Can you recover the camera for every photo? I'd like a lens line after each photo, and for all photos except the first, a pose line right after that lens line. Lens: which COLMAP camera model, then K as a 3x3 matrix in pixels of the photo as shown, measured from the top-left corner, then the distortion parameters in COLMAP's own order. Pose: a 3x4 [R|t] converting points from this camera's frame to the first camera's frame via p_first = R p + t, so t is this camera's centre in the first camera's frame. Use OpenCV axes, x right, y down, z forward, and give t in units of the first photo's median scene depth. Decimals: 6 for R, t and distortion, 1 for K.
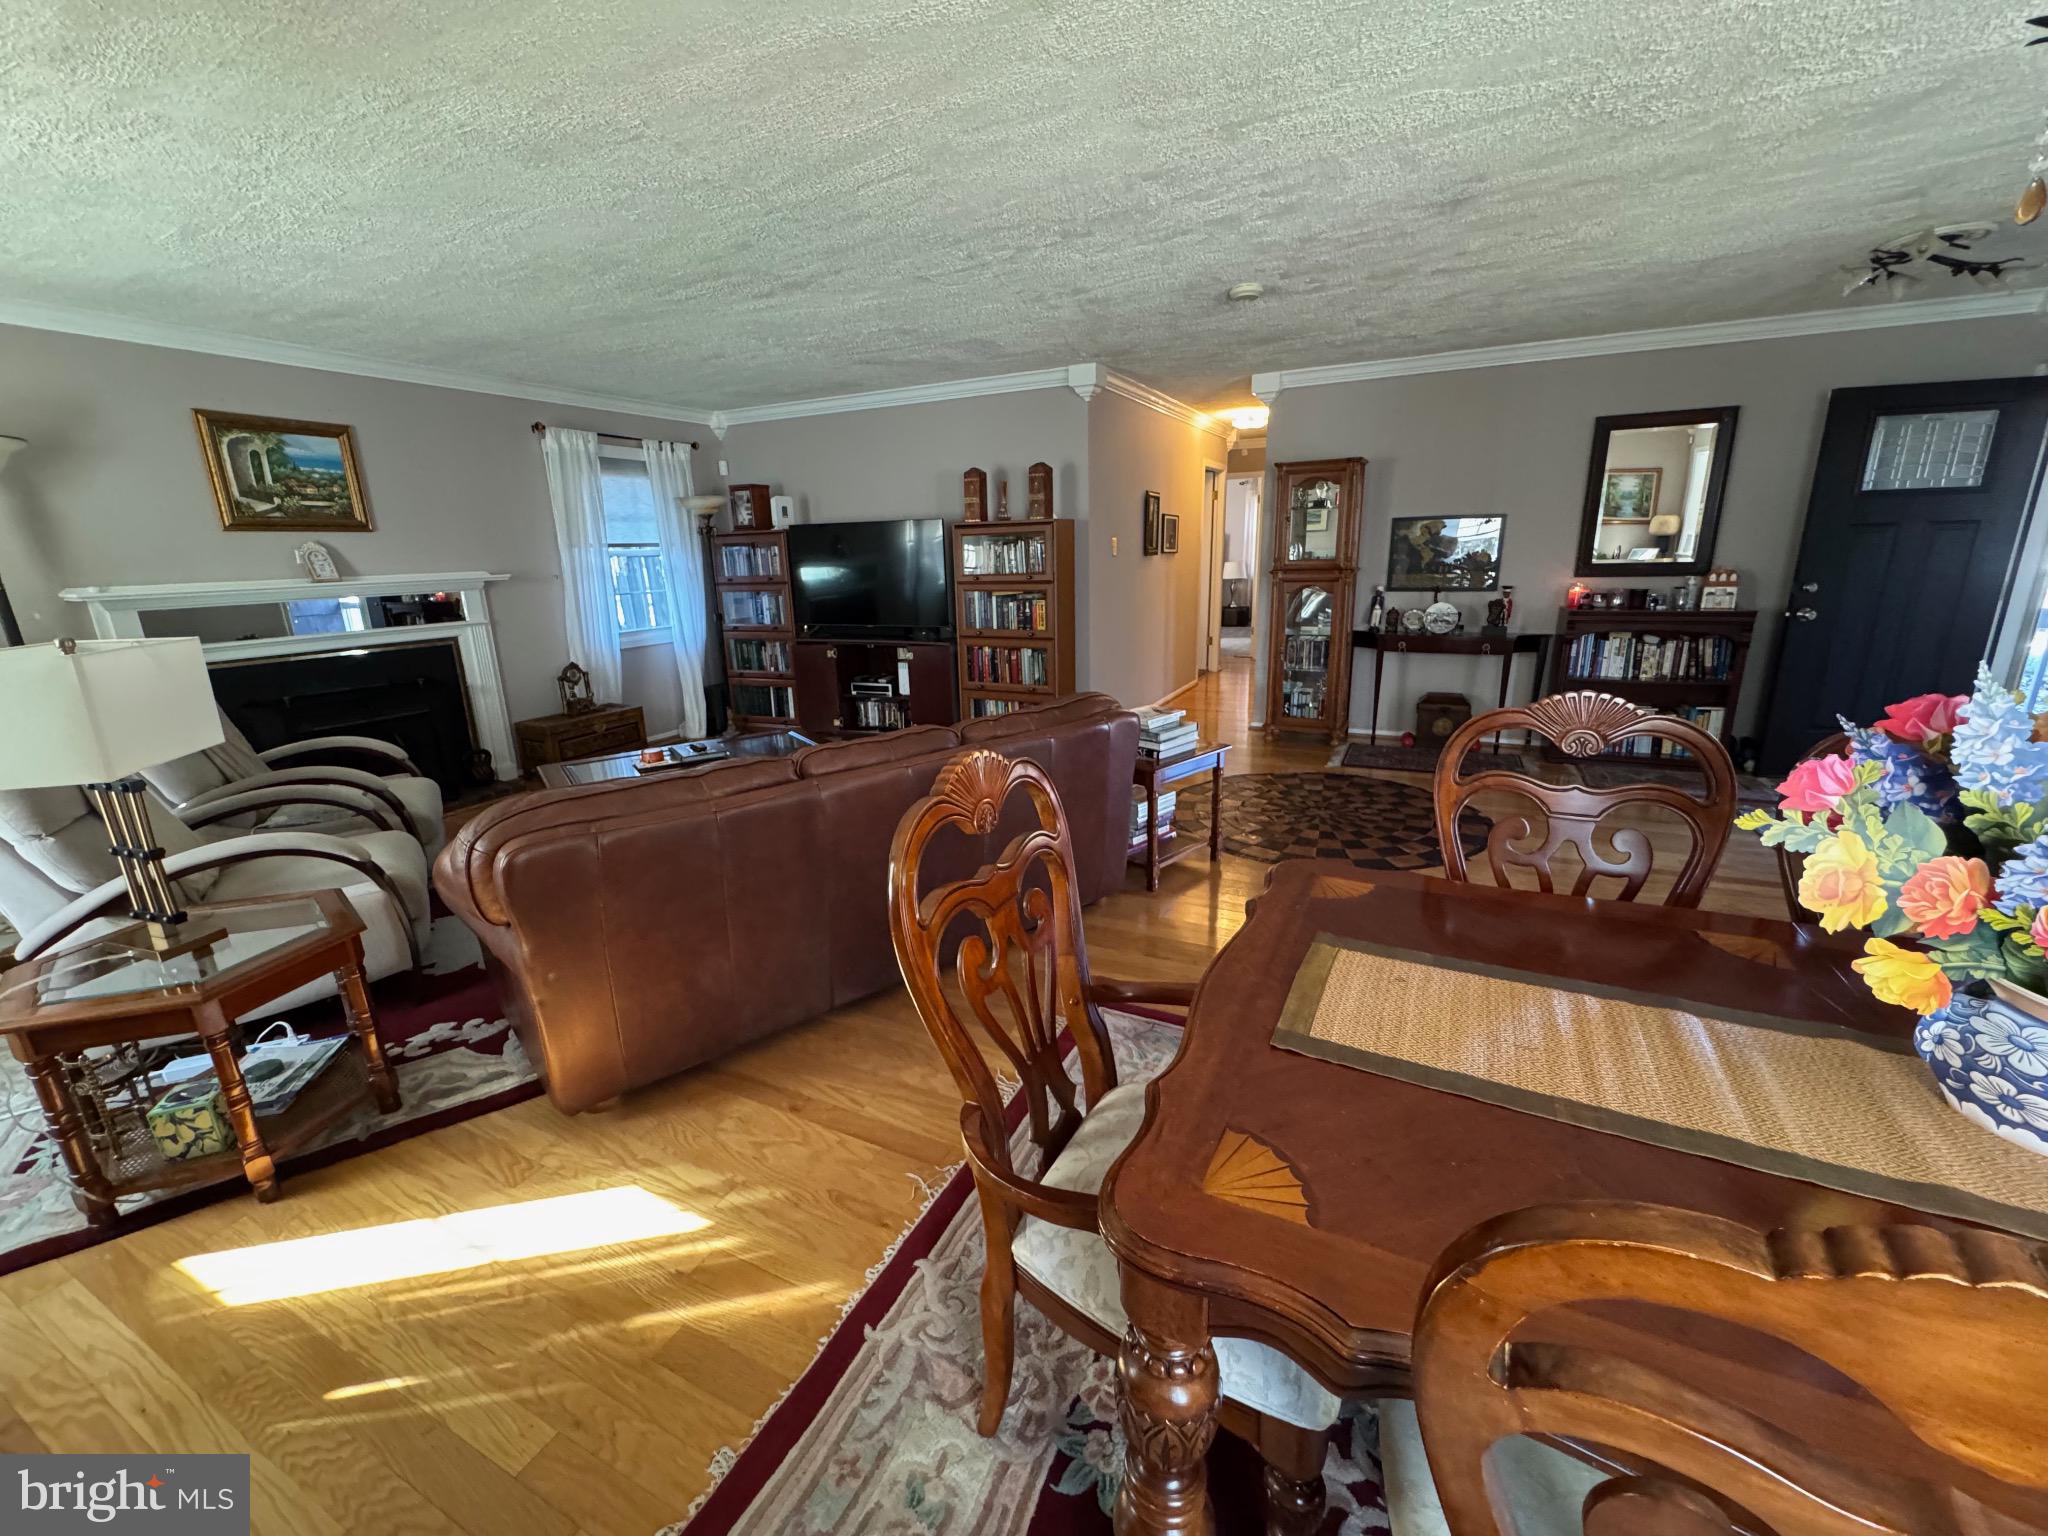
lens RADIAL K [[815.3, 0, 1027.0], [0, 815.3, 767.5], [0, 0, 1]] dist [-0.004505, 0.000635]
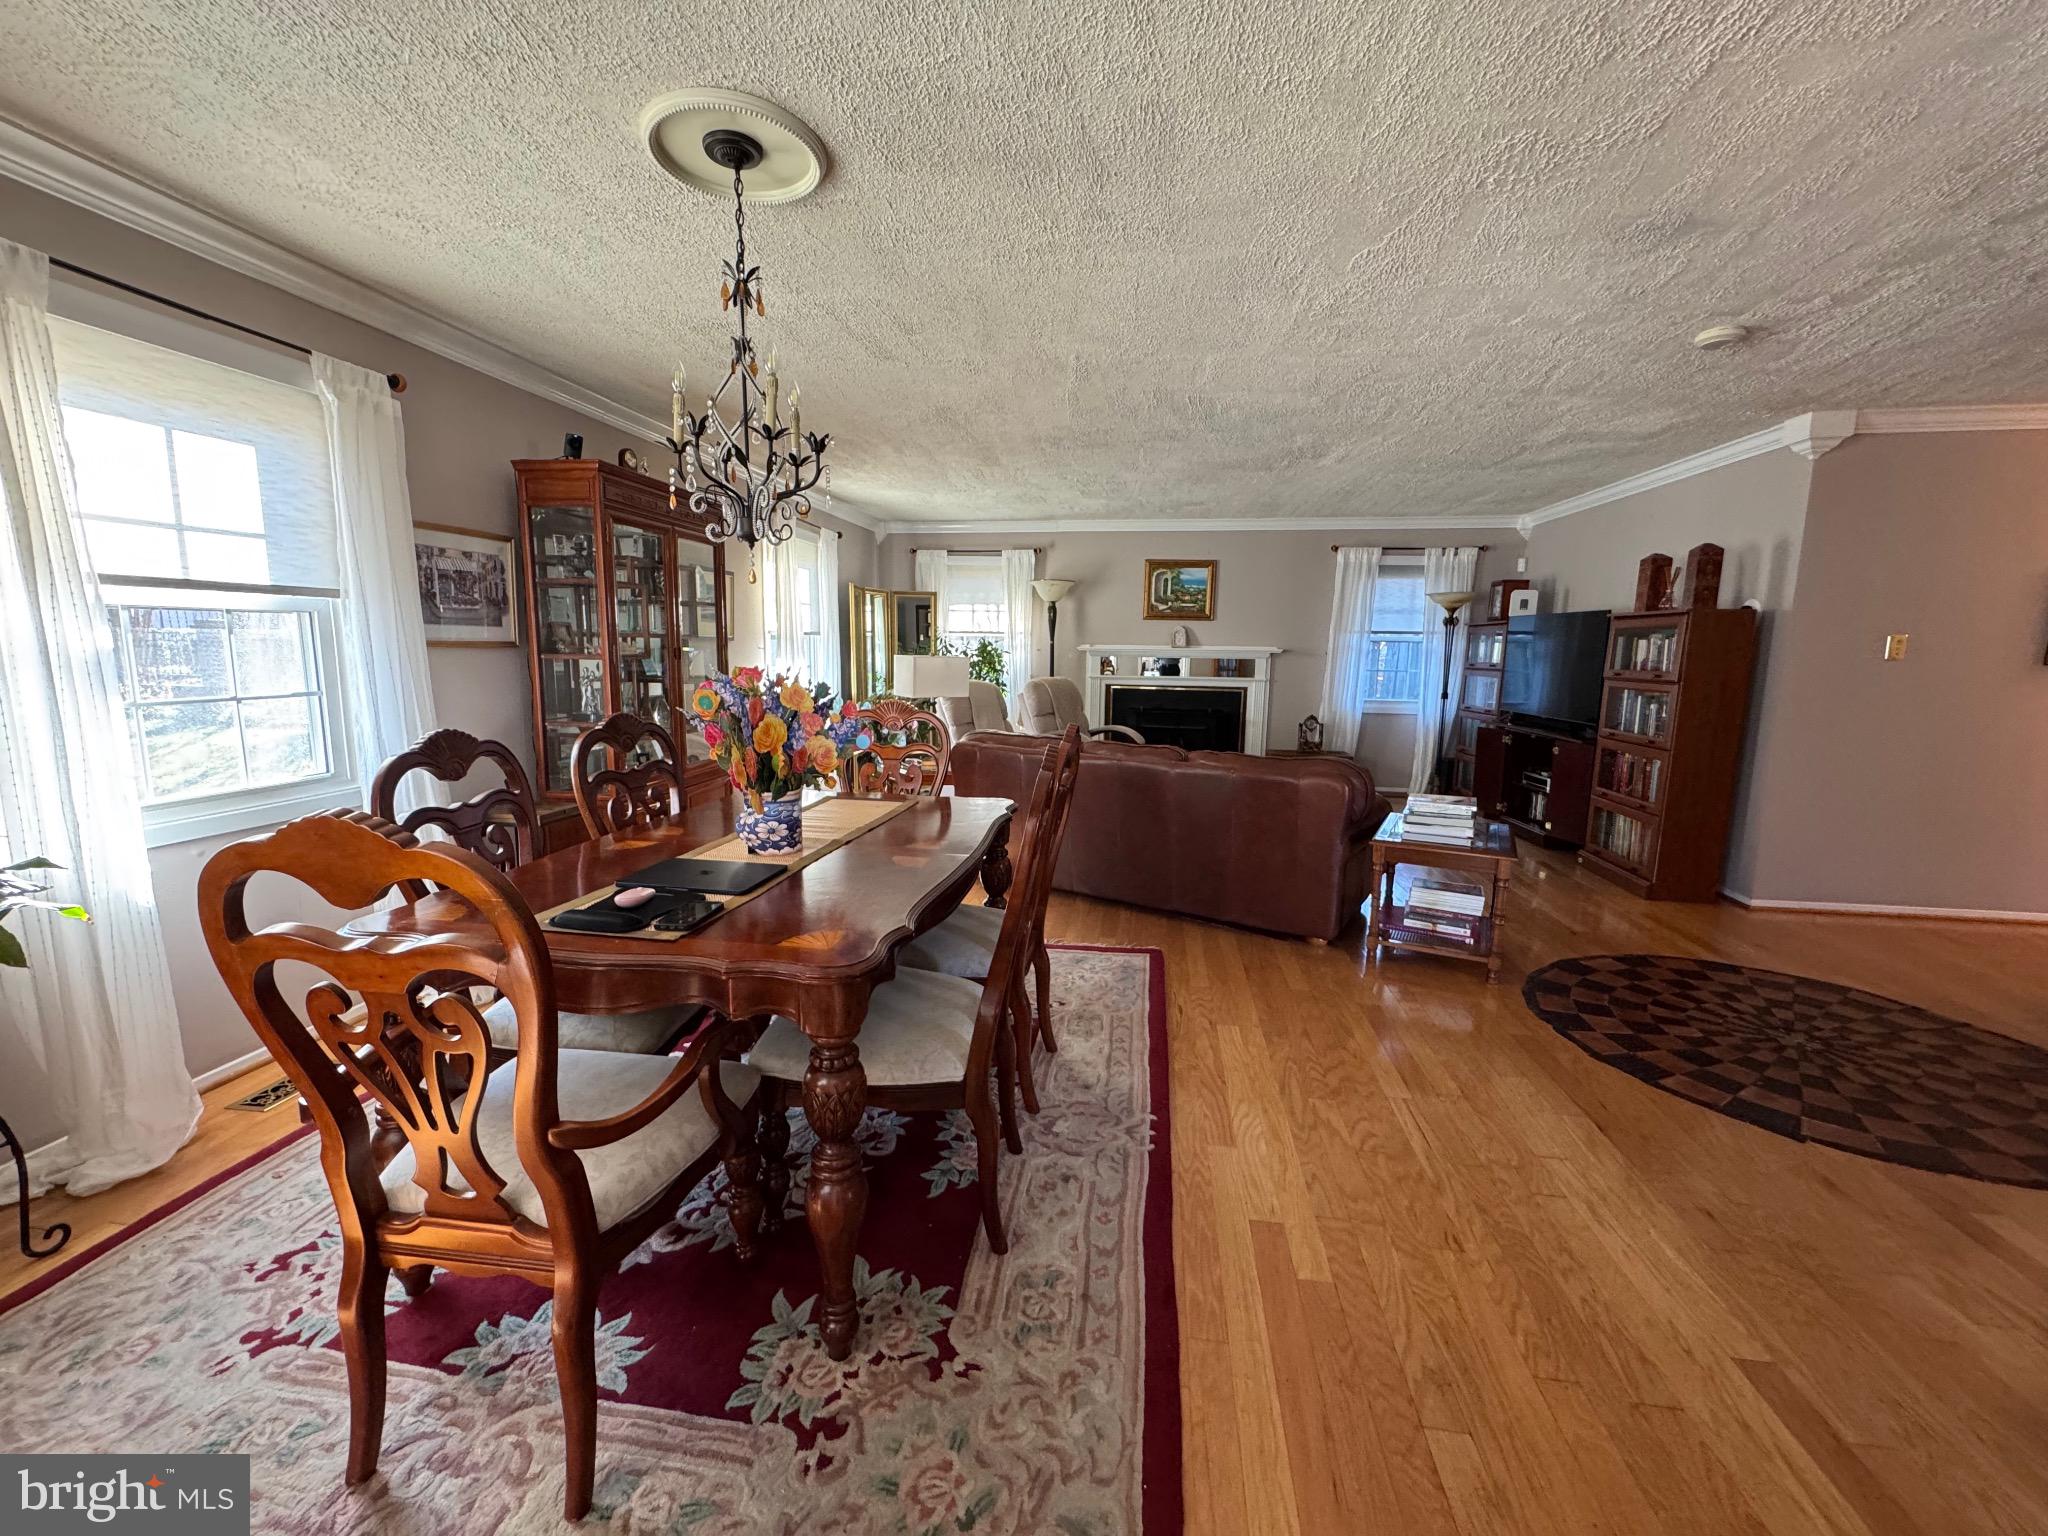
lens RADIAL K [[815.3, 0, 1026.1], [0, 815.3, 768.3], [0, 0, 1]] dist [-0.004505, 0.000635]
pose [[0.305855, 0.172900, -0.936247, 0.964072], [-0.271039, 0.958495, 0.088465, -0.057756], [0.912683, 0.226702, 0.340023, 0.200406]]
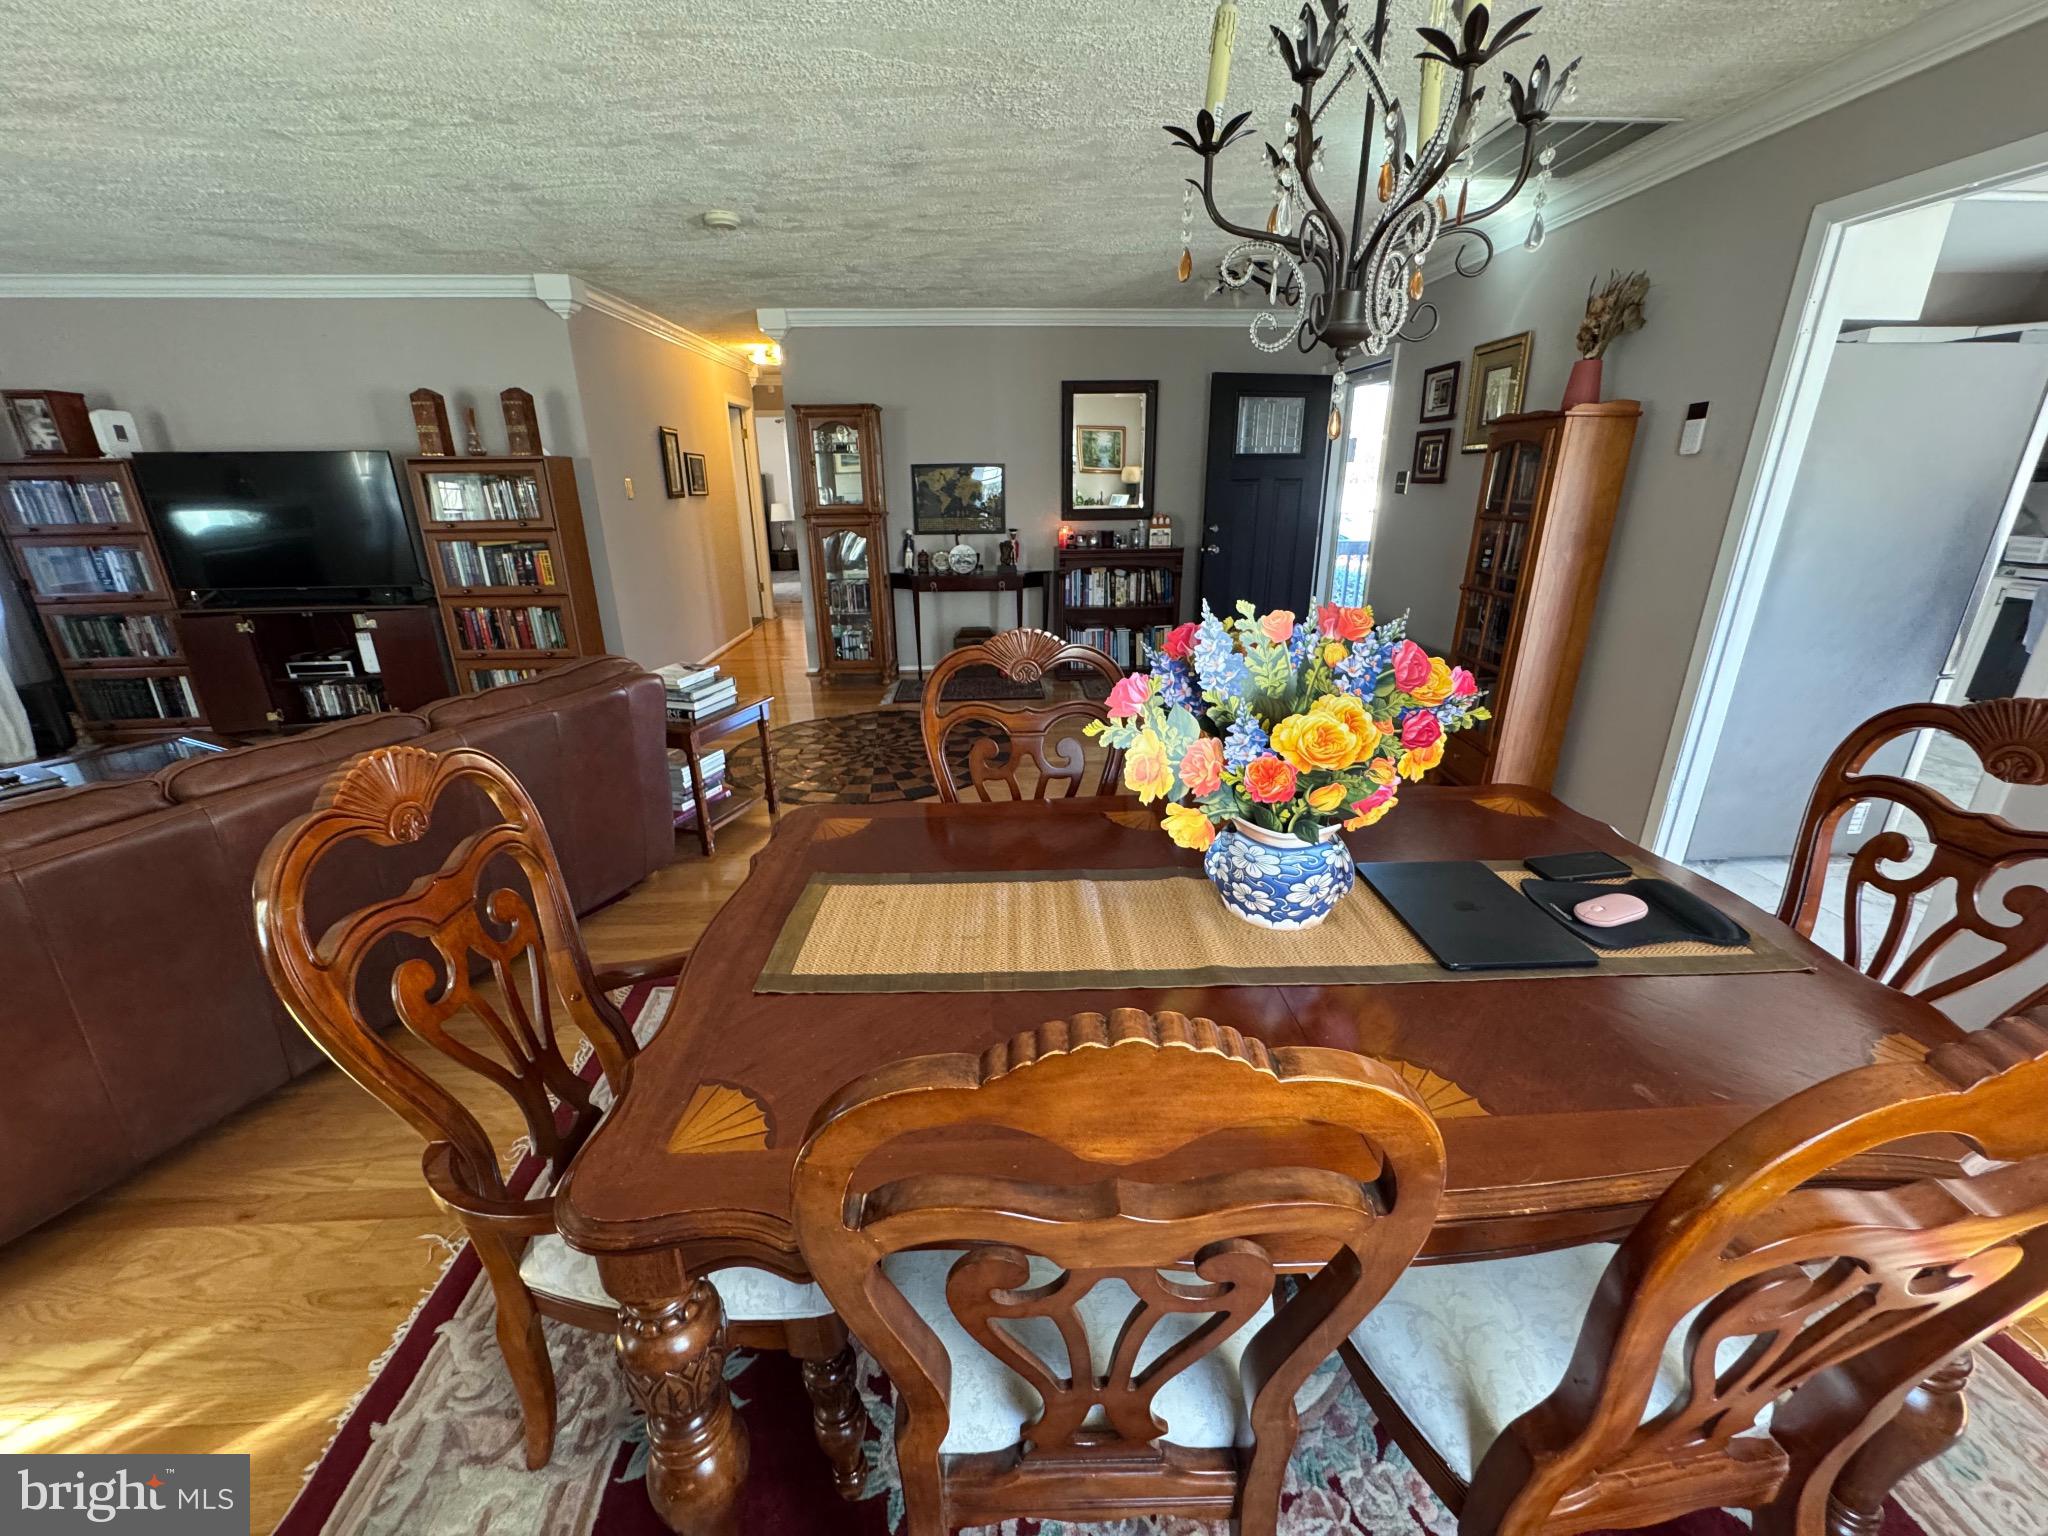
lens RADIAL K [[815.3, 0, 1023.8], [0, 815.3, 766.6], [0, 0, 1]] dist [-0.004505, 0.000635]
pose [[0.875336, -0.143762, 0.461648, 0.050345], [0.112338, 0.989117, 0.095016, -0.002948], [-0.470284, -0.031310, 0.881960, -0.027018]]
